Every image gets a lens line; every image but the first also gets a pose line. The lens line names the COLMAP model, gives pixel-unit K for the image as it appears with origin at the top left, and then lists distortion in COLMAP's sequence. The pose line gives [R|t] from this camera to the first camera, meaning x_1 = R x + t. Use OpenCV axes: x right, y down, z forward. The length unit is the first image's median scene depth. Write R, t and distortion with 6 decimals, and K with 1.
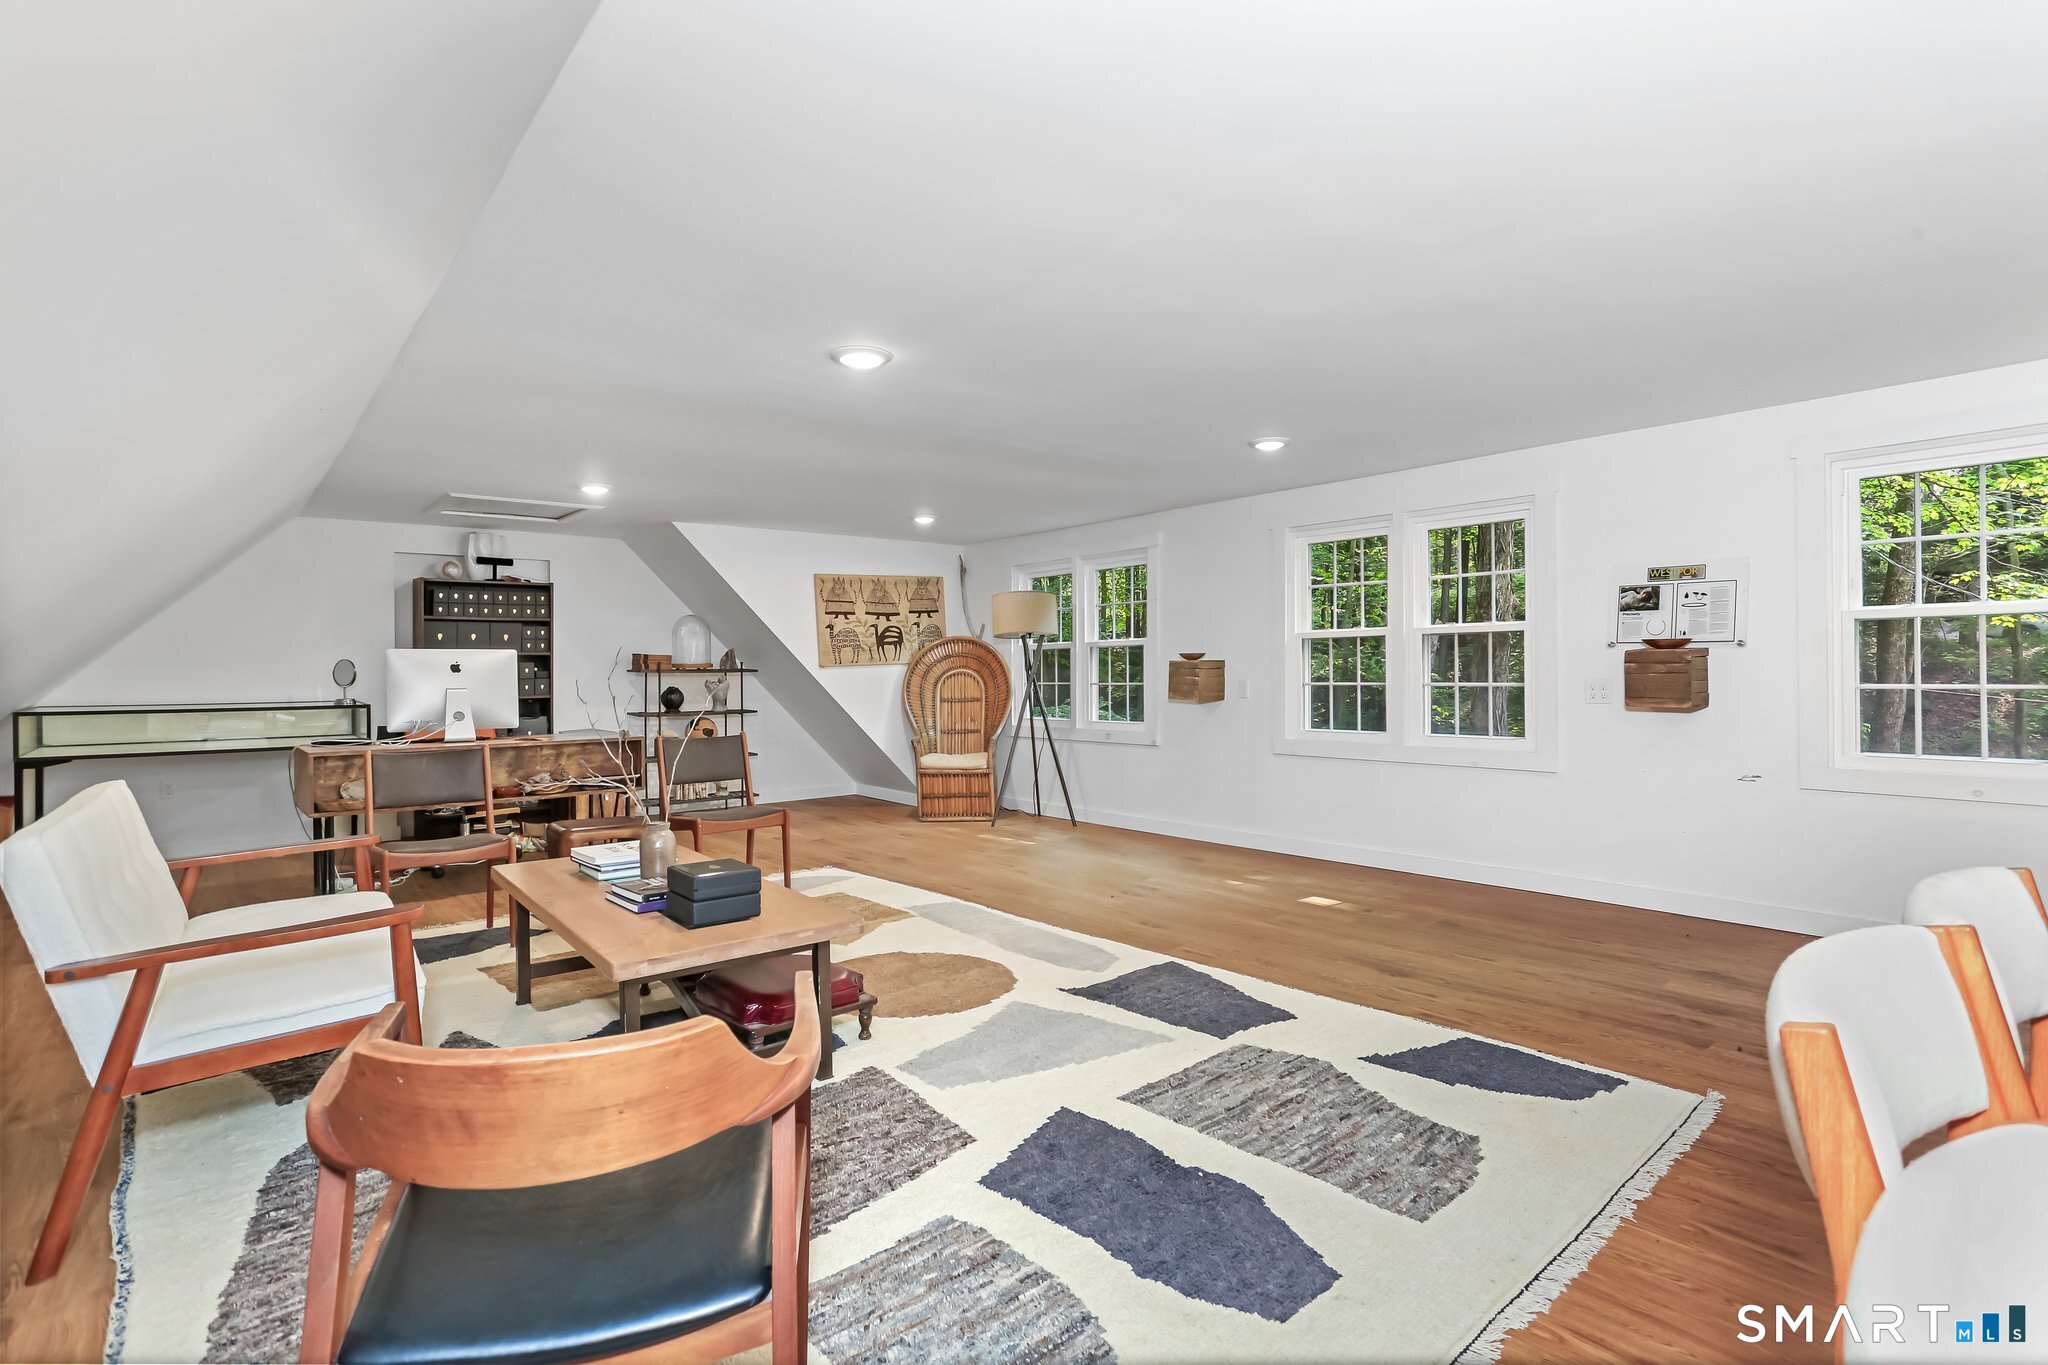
lens RADIAL K [[953.6, 0, 1009.7], [0, 953.6, 662.6], [0, 0, 1]] dist [-0.046534, 0.025155]
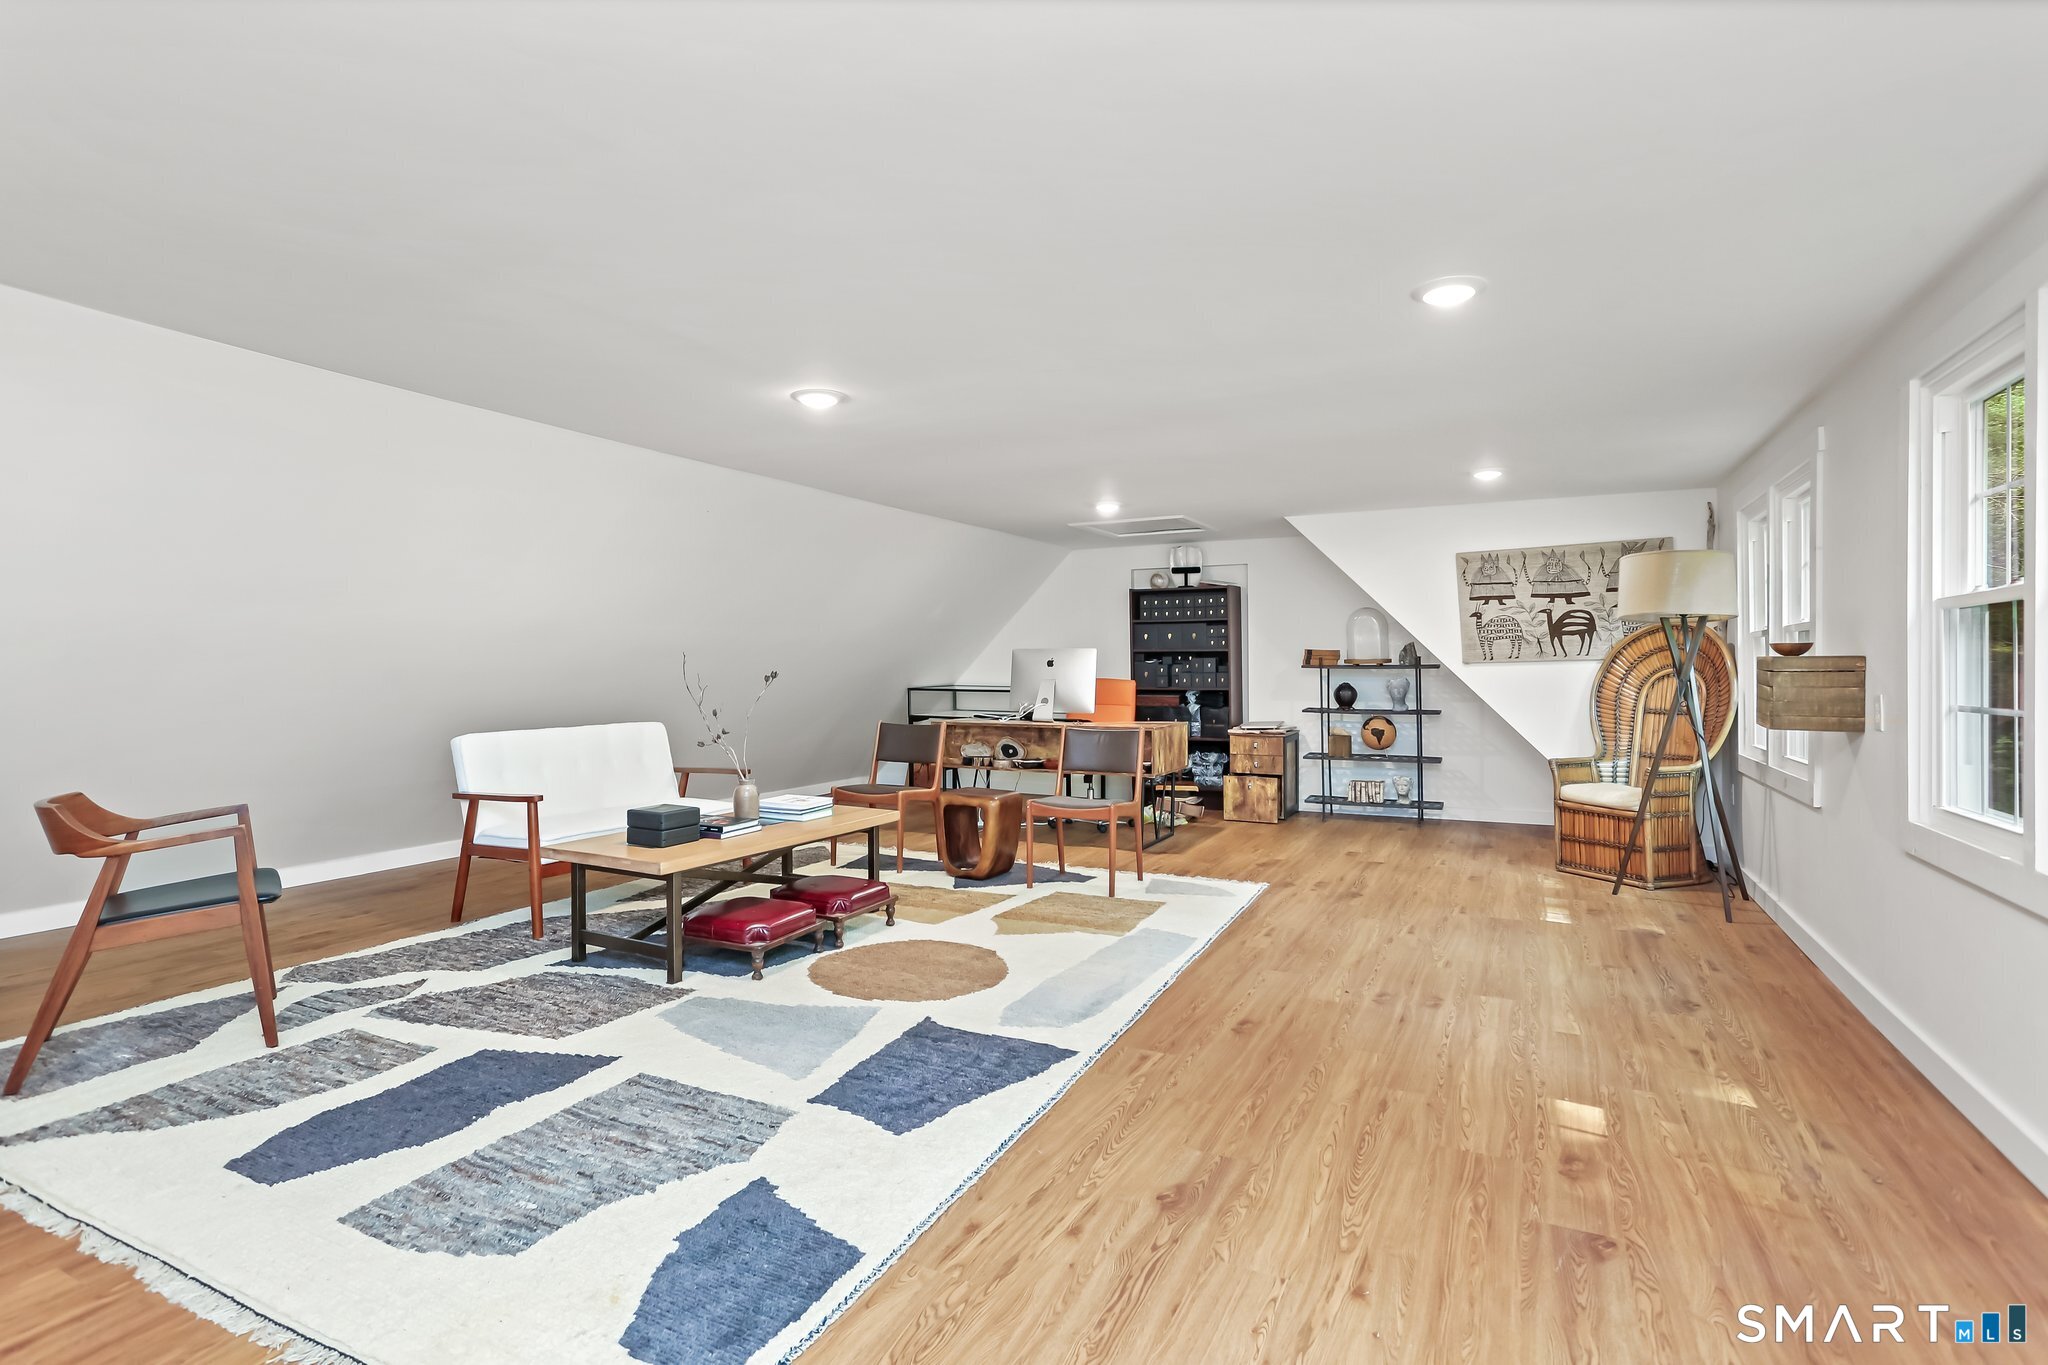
lens RADIAL K [[953.6, 0, 1009.7], [0, 953.6, 662.6], [0, 0, 1]] dist [-0.046534, 0.025155]
pose [[0.424273, 0.006036, -0.905514, 0.423433], [0.002170, 0.999968, 0.007683, -0.003819], [0.905532, -0.005225, 0.424247, 0.313734]]
